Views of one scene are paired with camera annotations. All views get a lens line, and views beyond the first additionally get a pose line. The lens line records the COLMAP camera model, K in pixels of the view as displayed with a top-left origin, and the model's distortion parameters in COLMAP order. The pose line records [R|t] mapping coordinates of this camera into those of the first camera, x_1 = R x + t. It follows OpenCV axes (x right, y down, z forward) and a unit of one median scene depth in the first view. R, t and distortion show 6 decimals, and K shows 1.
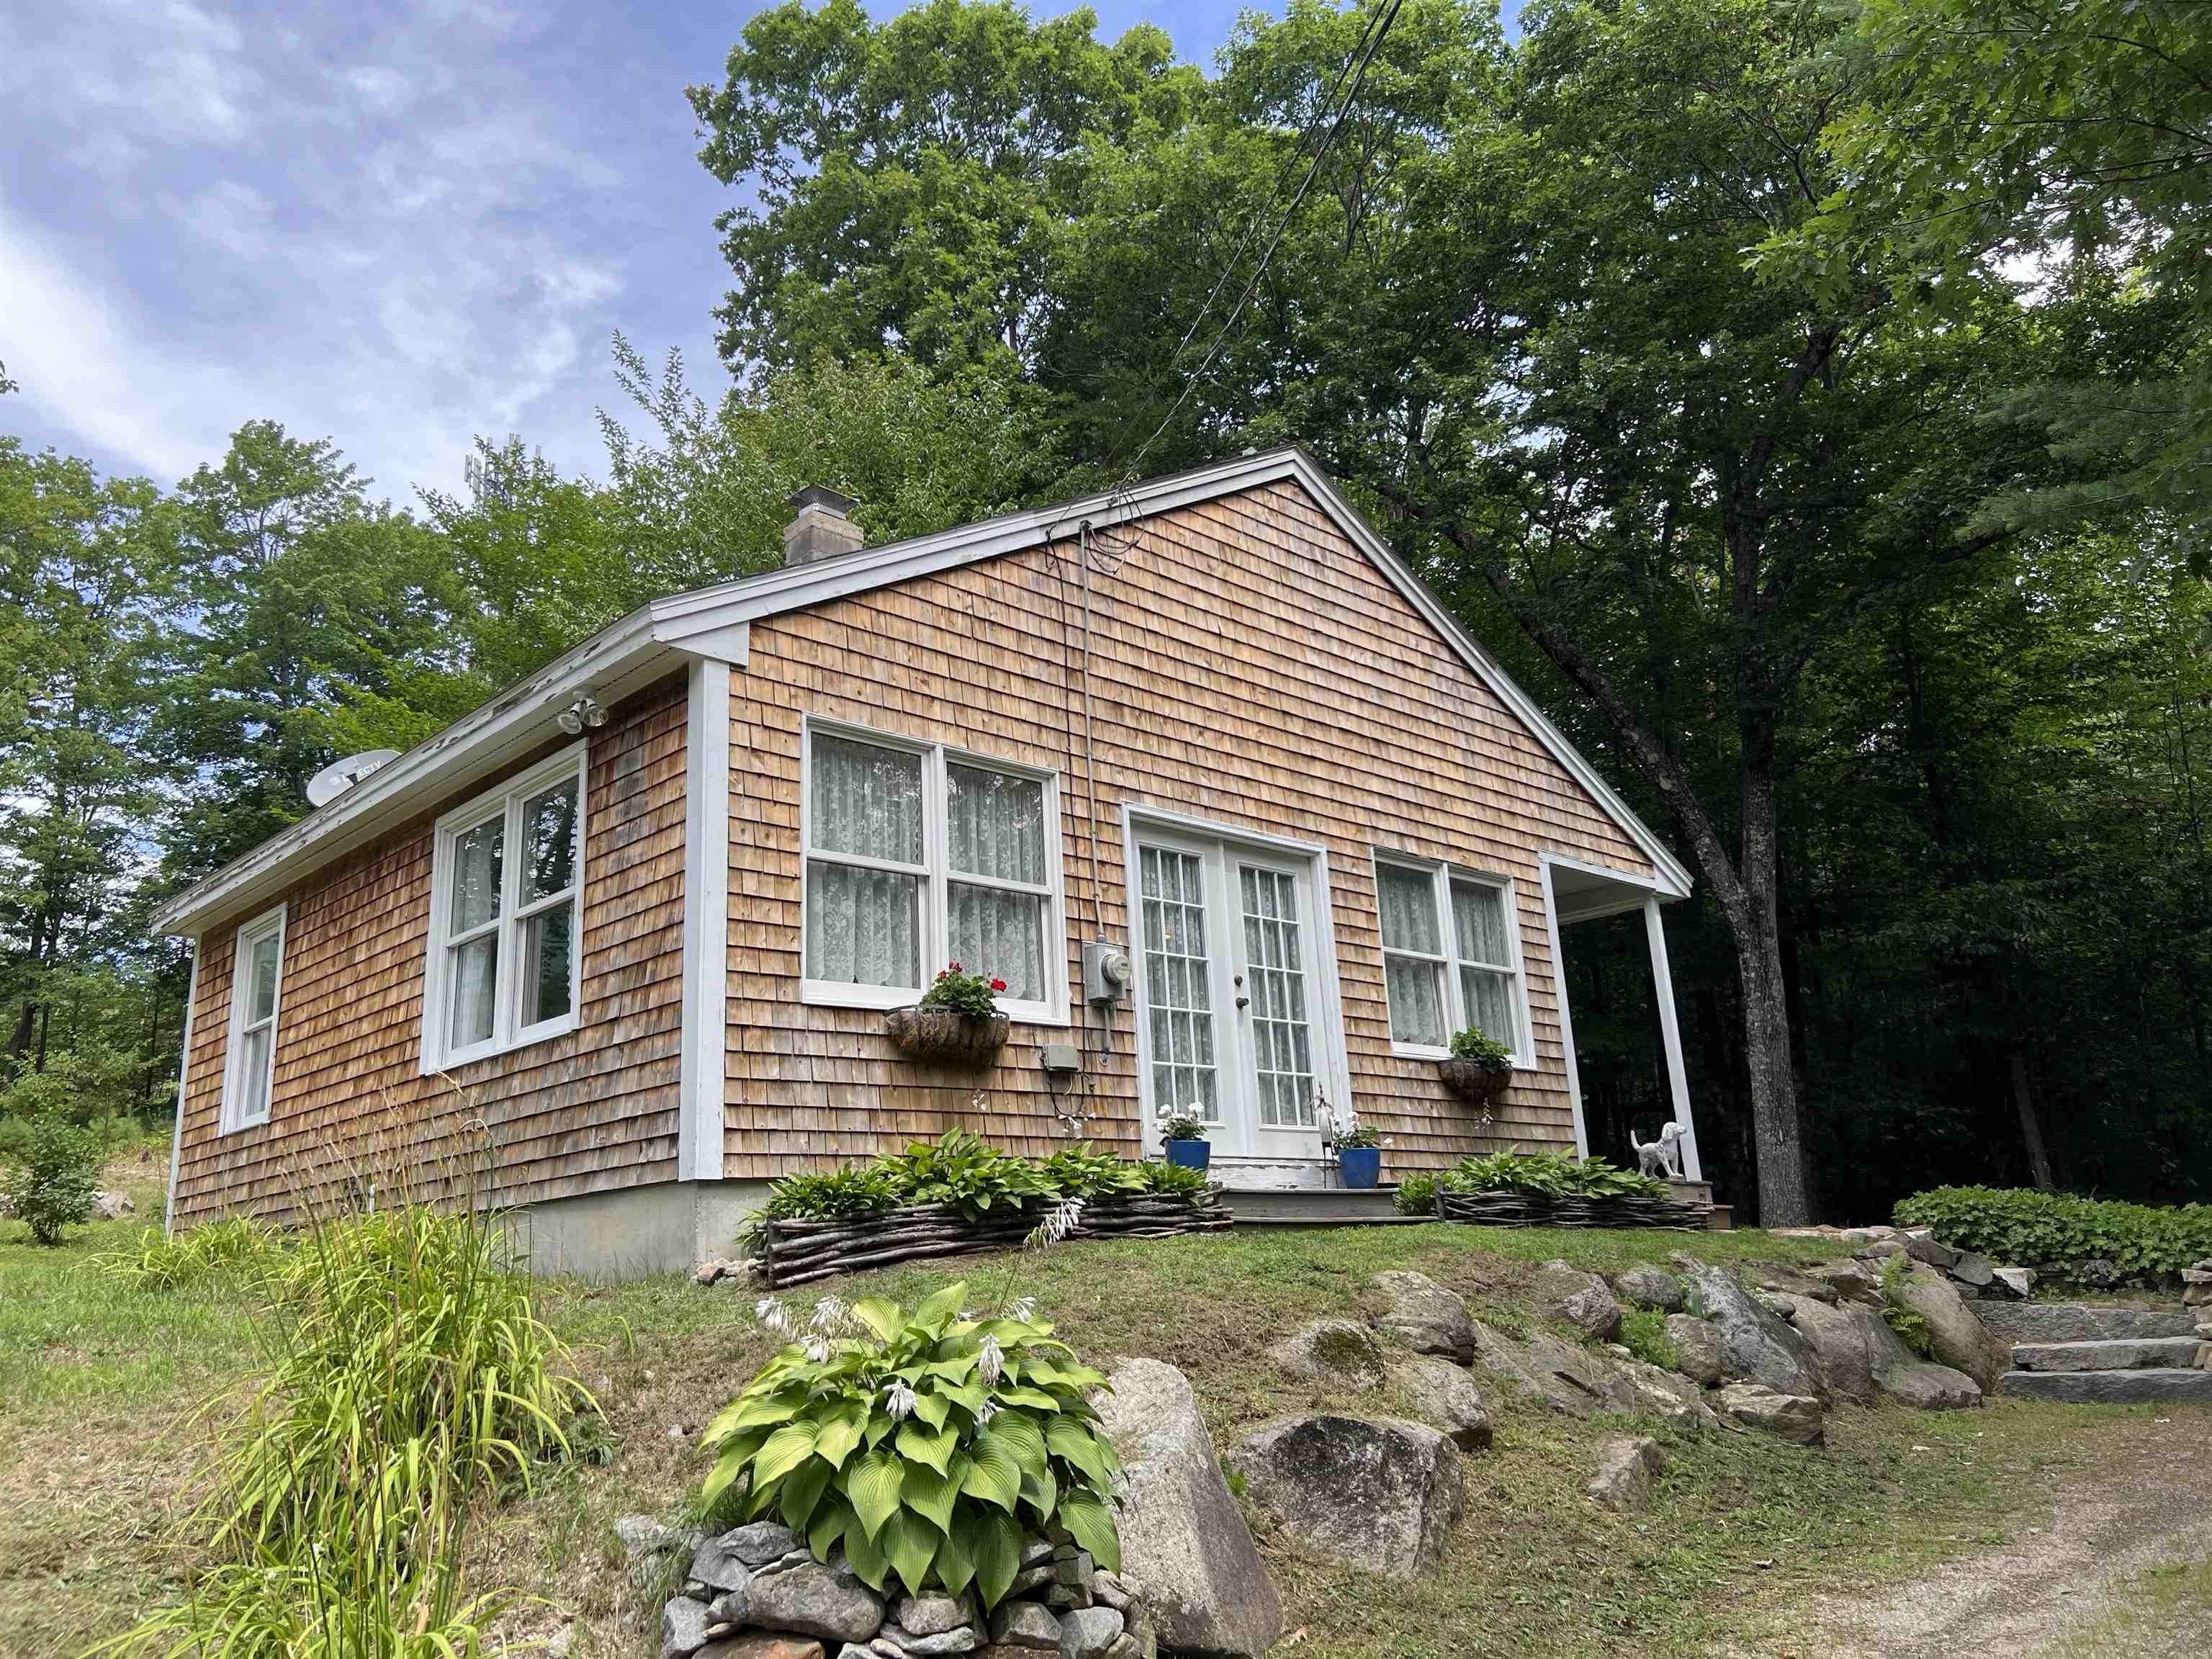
lens RADIAL K [[1635.8, 0, 1078.5], [0, 1635.8, 795.1], [0, 0, 1]] dist [0.157296, -0.362634]
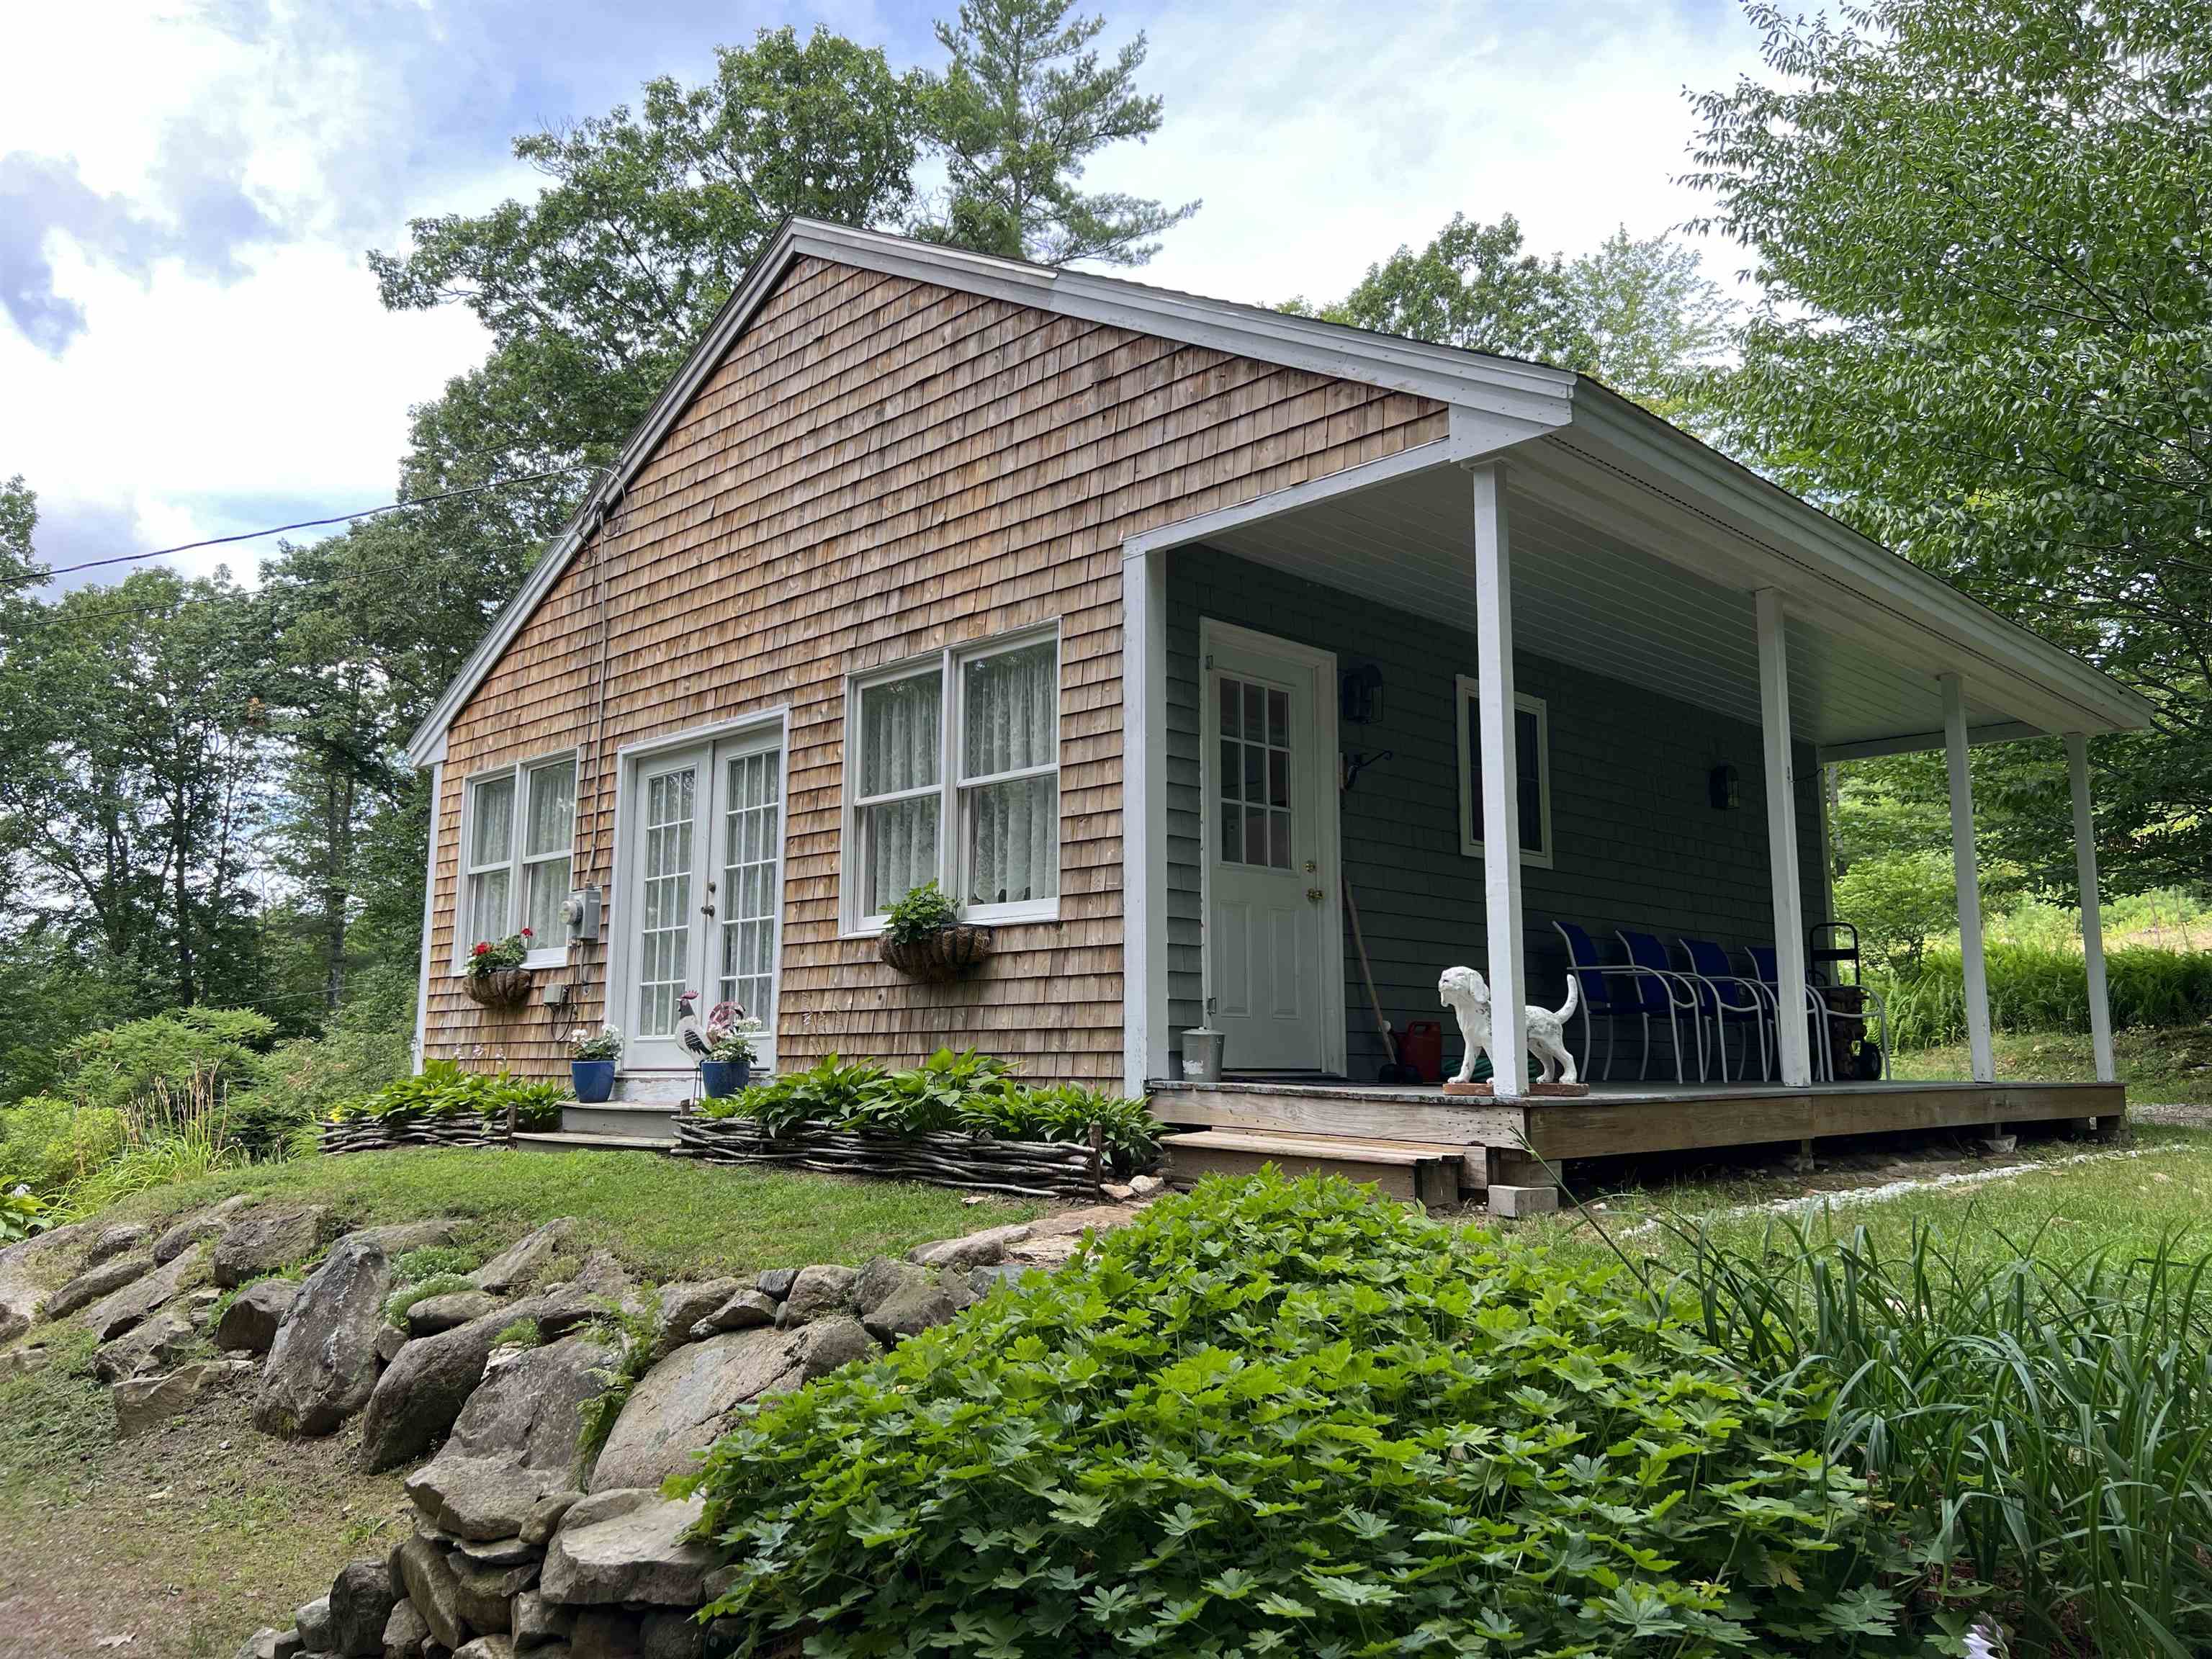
lens RADIAL K [[1639.5, 0, 1144.5], [0, 1639.5, 819.4], [0, 0, 1]] dist [0.103816, -0.220888]
pose [[0.052156, -0.104220, -0.993186, 1.070862], [0.280281, 0.956093, -0.085609, 0.227278], [0.958500, -0.273906, 0.079077, 1.170566]]
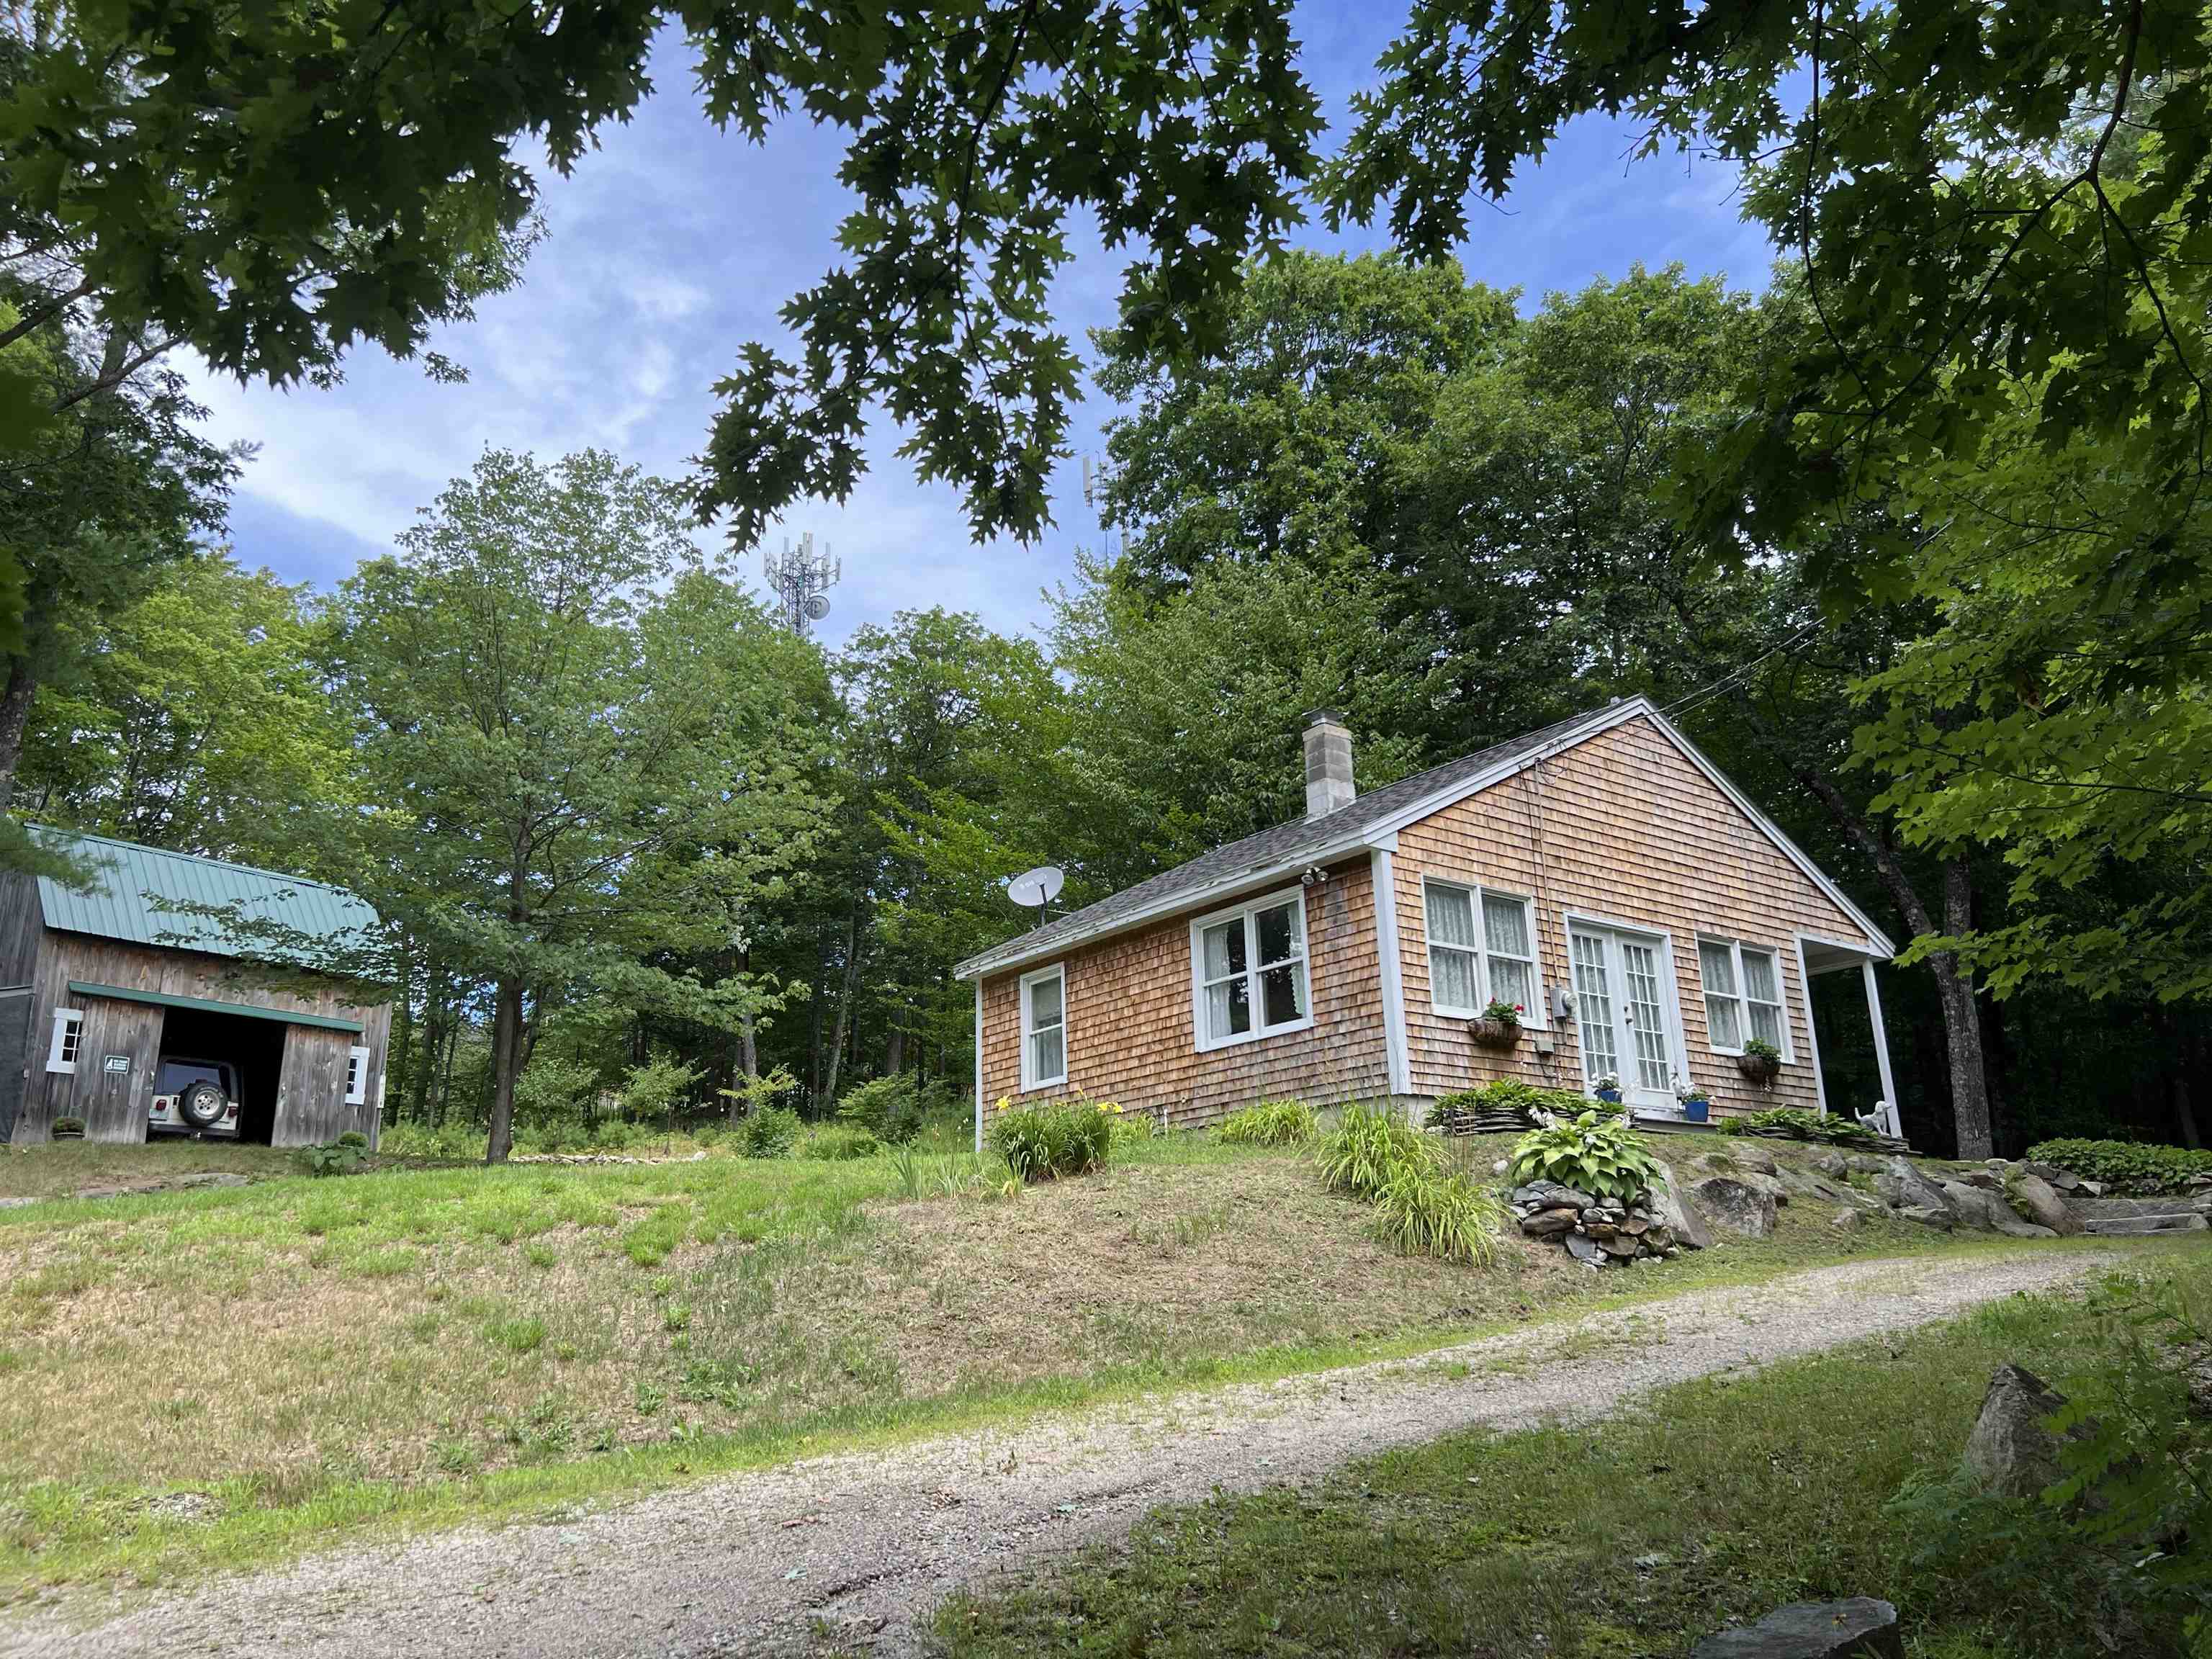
lens RADIAL K [[1636.6, 0, 1069.7], [0, 1636.6, 818.7], [0, 0, 1]] dist [0.056145, -0.120667]
pose [[0.992003, -0.009770, -0.125835, -0.277501], [0.008145, 0.999877, -0.013422, -0.075732], [0.125950, 0.012290, 0.991960, -0.867125]]
